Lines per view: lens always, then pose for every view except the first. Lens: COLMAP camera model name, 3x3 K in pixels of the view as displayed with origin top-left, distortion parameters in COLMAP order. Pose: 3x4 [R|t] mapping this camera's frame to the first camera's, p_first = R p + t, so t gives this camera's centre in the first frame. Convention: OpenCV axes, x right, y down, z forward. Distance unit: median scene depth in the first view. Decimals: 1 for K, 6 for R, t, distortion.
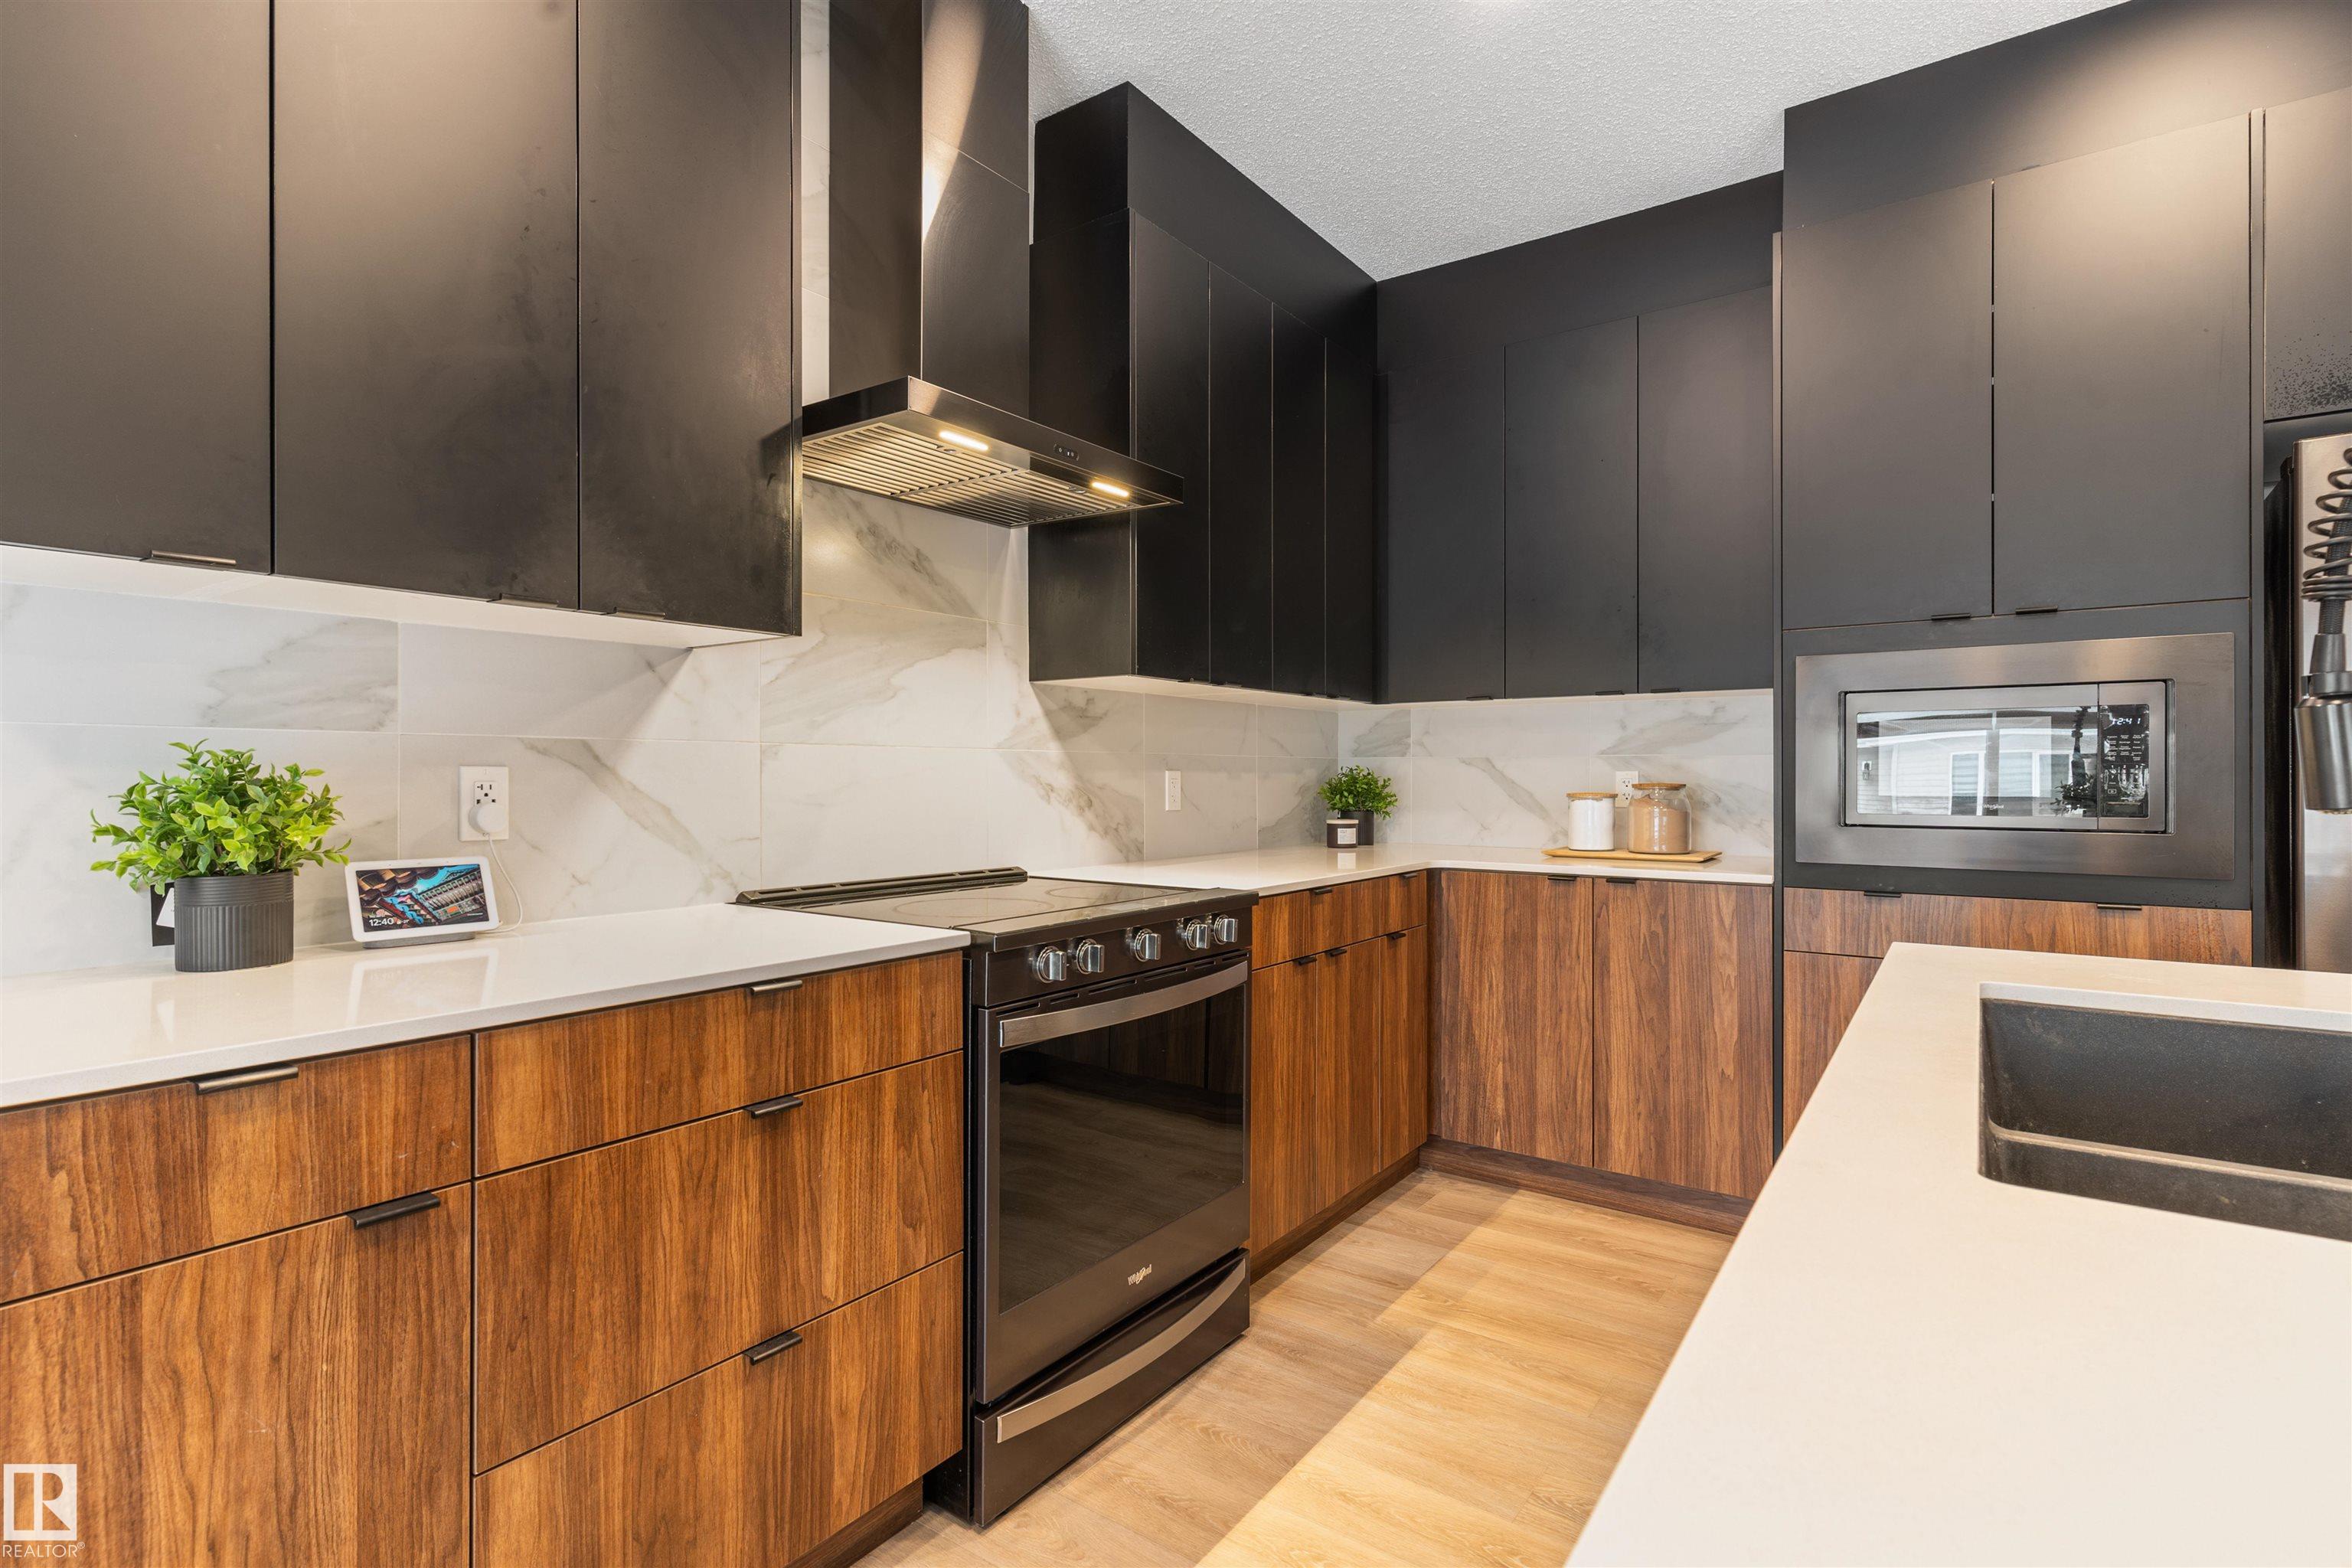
lens RADIAL K [[1130.5, 0, 1187.1], [0, 1130.5, 775.5], [0, 0, 1]] dist [0.003323, 0.000002]
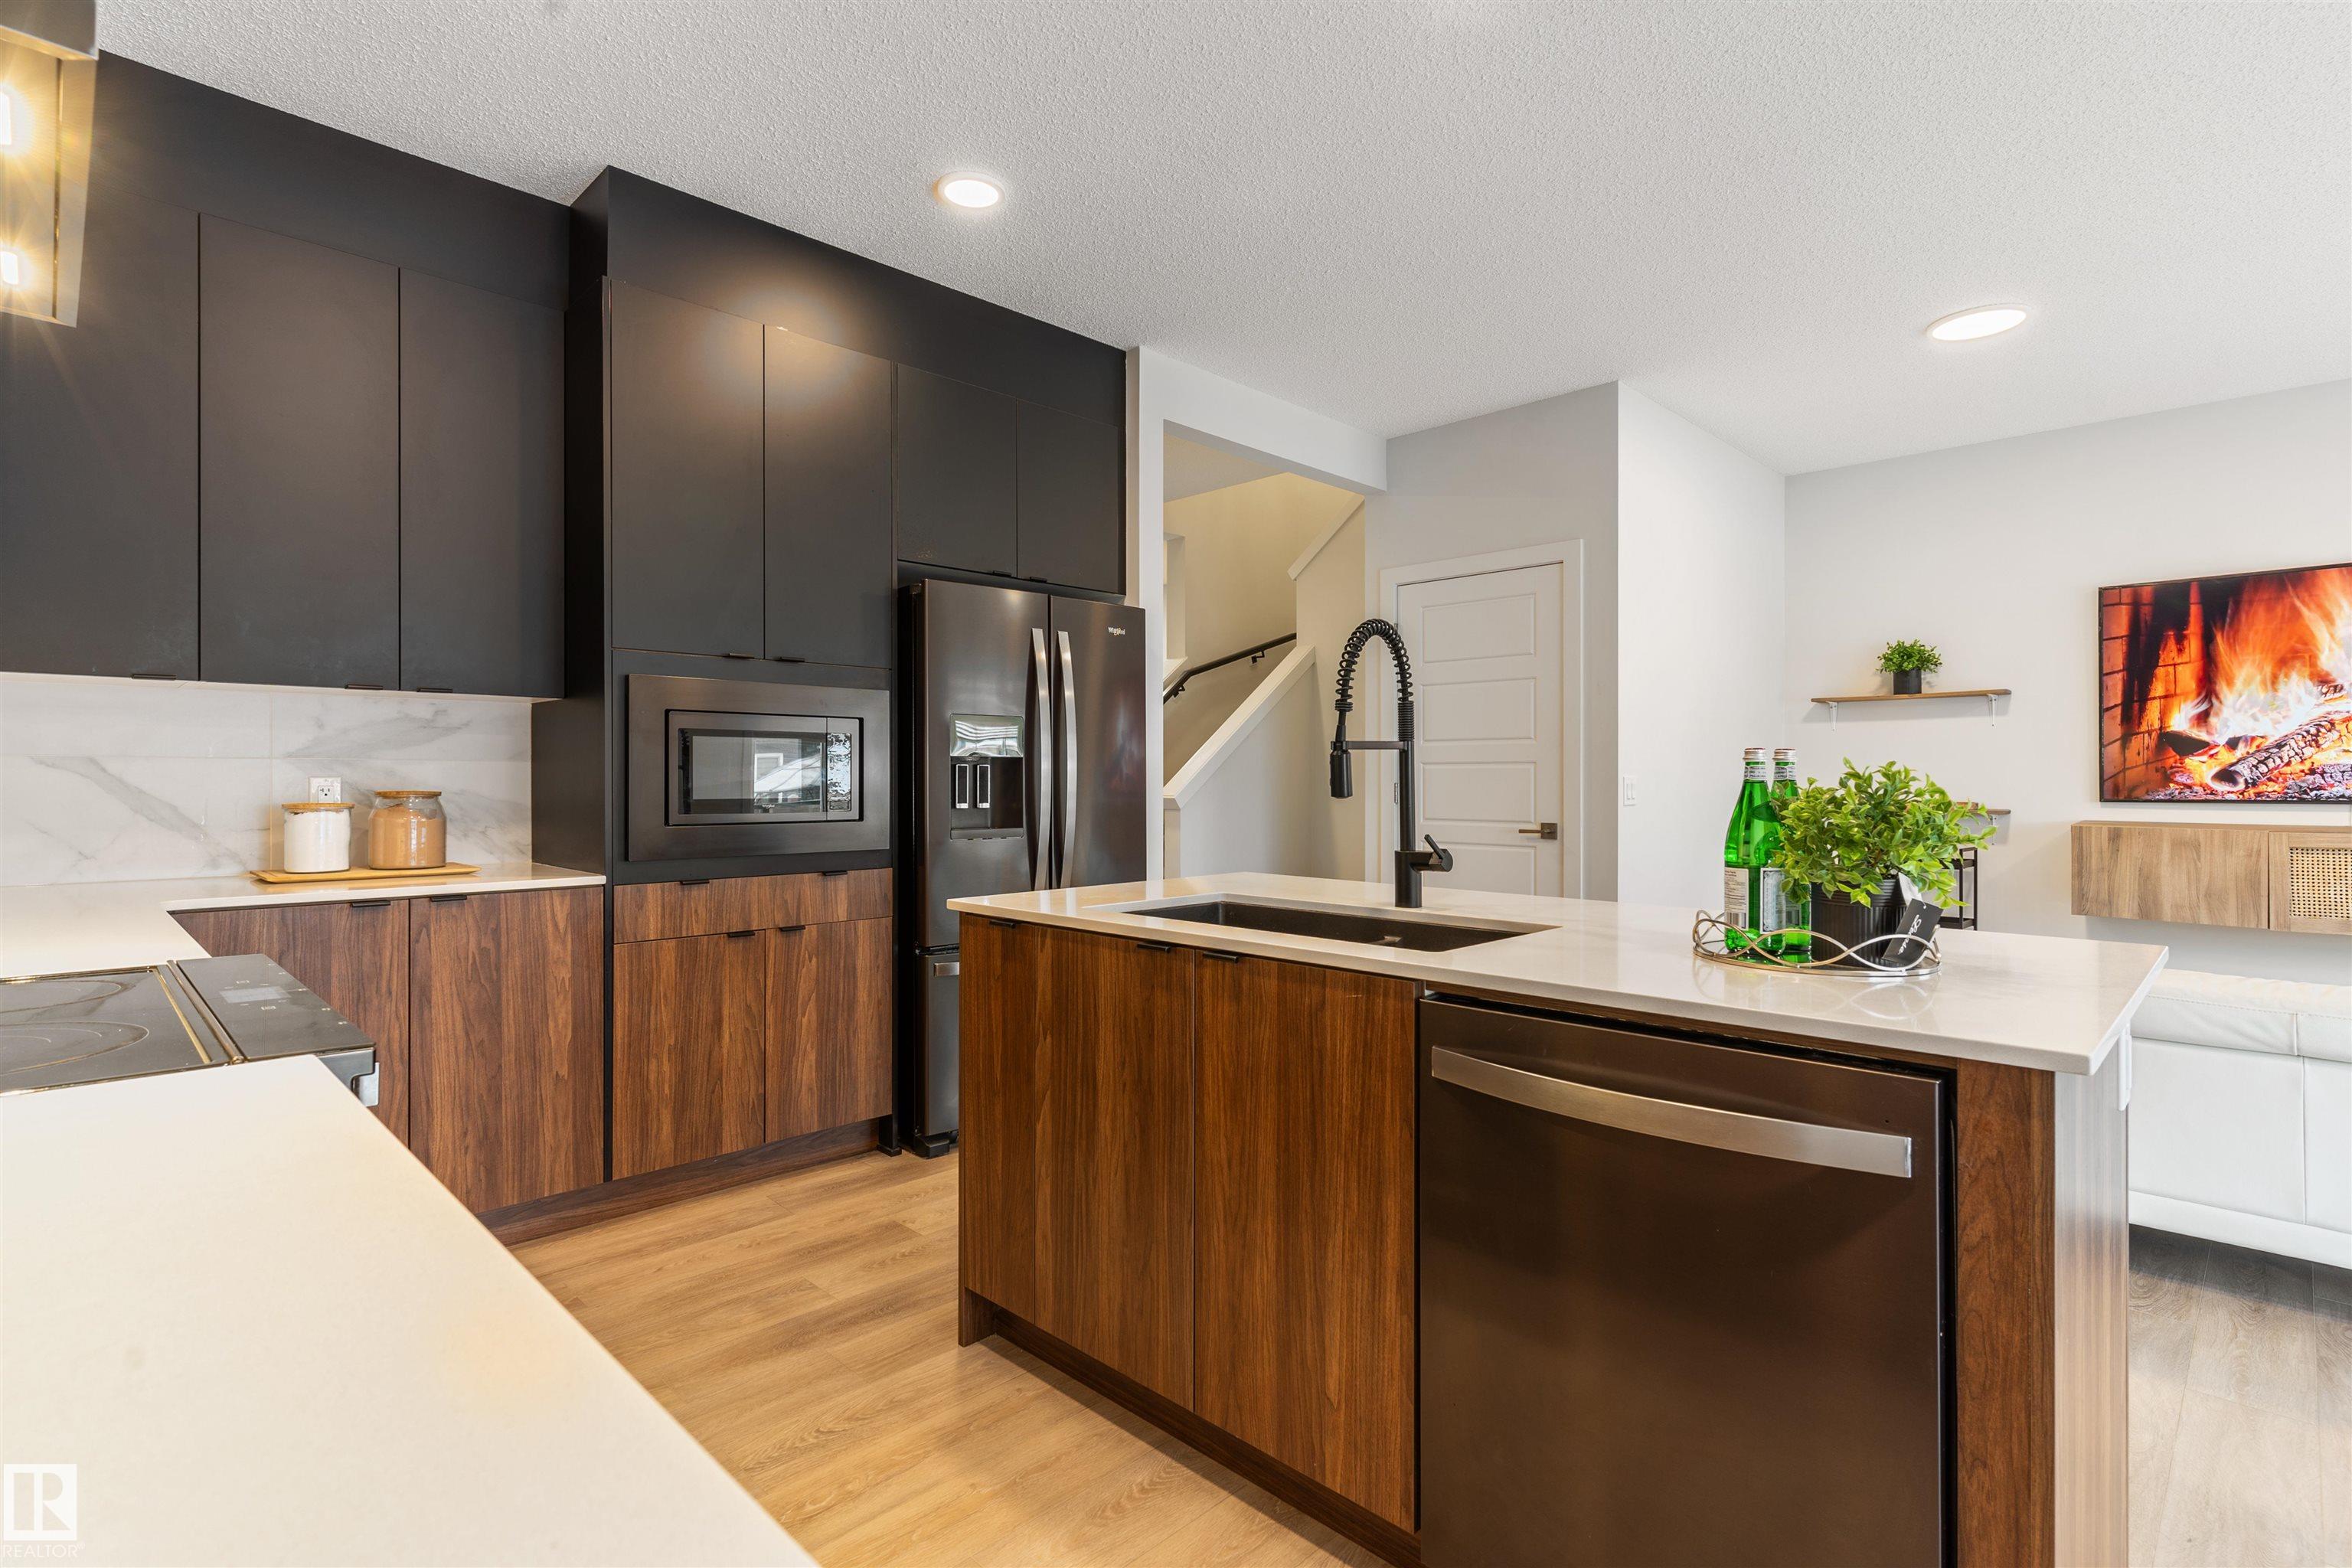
lens RADIAL K [[1130.5, 0, 1170.1], [0, 1130.5, 780.4], [0, 0, 1]] dist [0.003323, 0.000002]
pose [[0.162906, -0.000367, 0.986642, -0.466227], [0.000745, 1.000000, 0.000249, -0.001754], [-0.986641, 0.000695, 0.162906, 0.309784]]
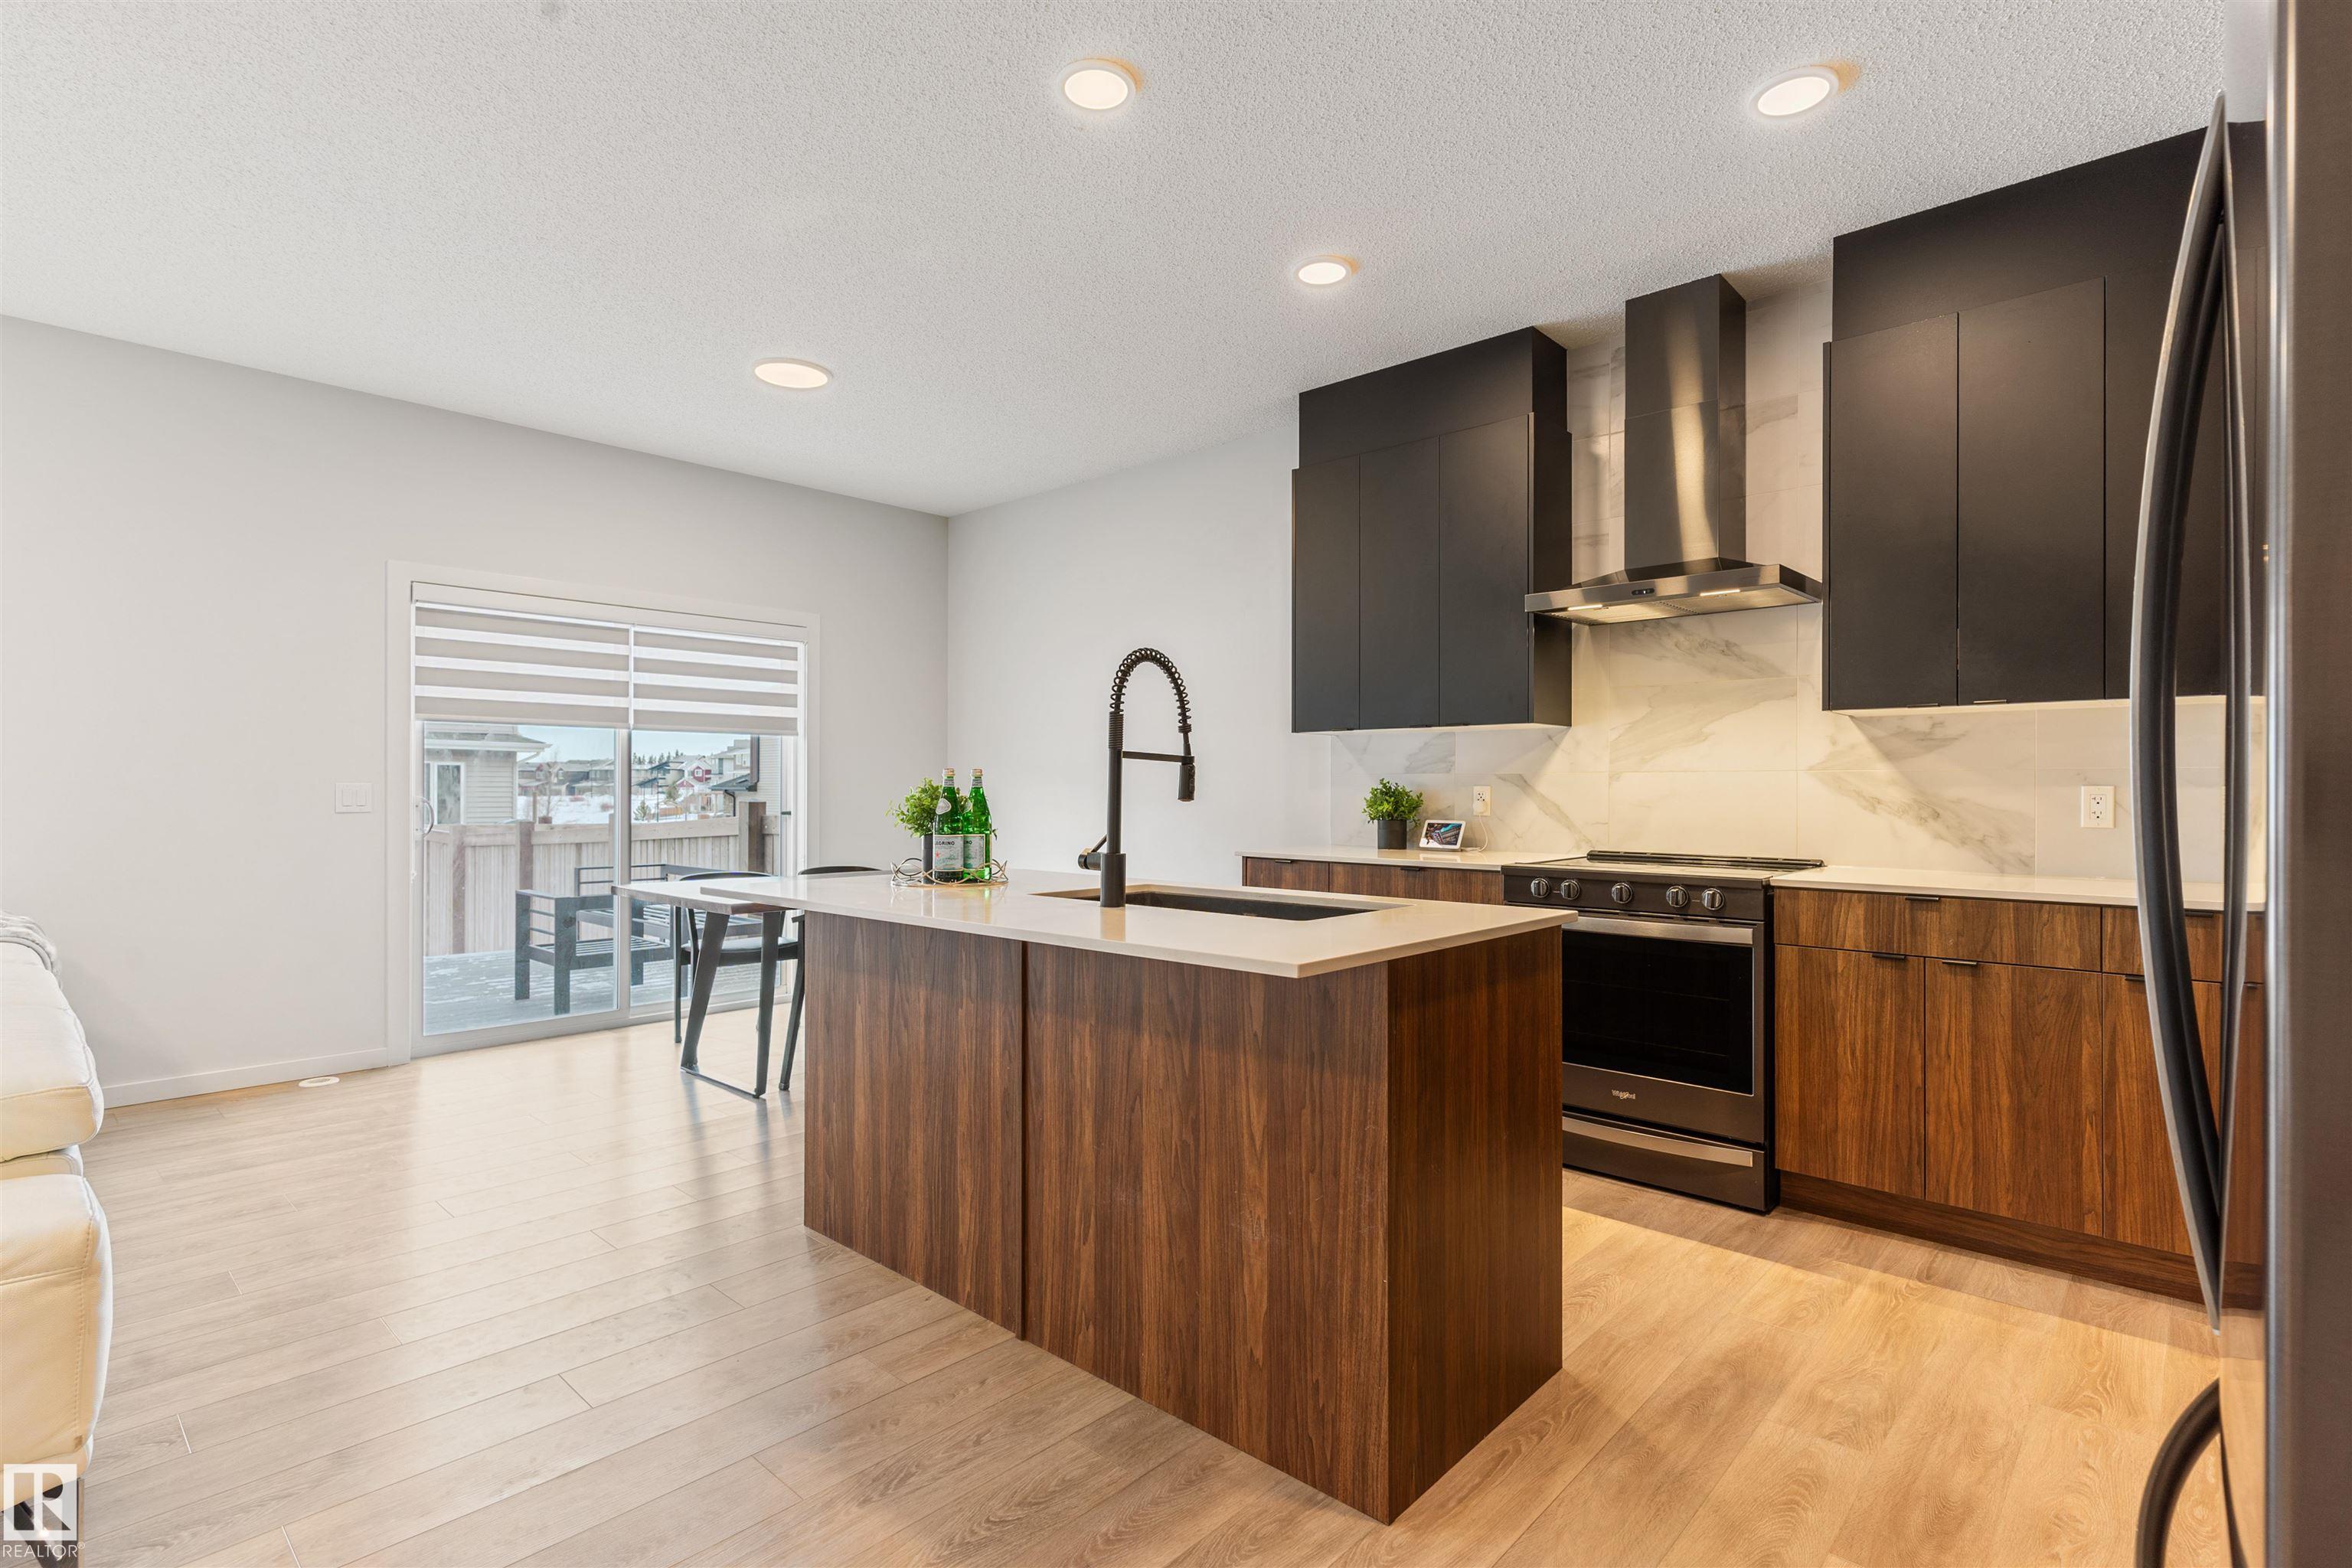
lens RADIAL K [[1130.5, 0, 1175.8], [0, 1130.5, 783.7], [0, 0, 1]] dist [0.003323, 0.000002]
pose [[-0.126844, -0.004162, -0.991914, 1.283496], [-0.002738, 0.999989, -0.003845, -0.000664], [0.991919, 0.002228, -0.126854, 0.433746]]
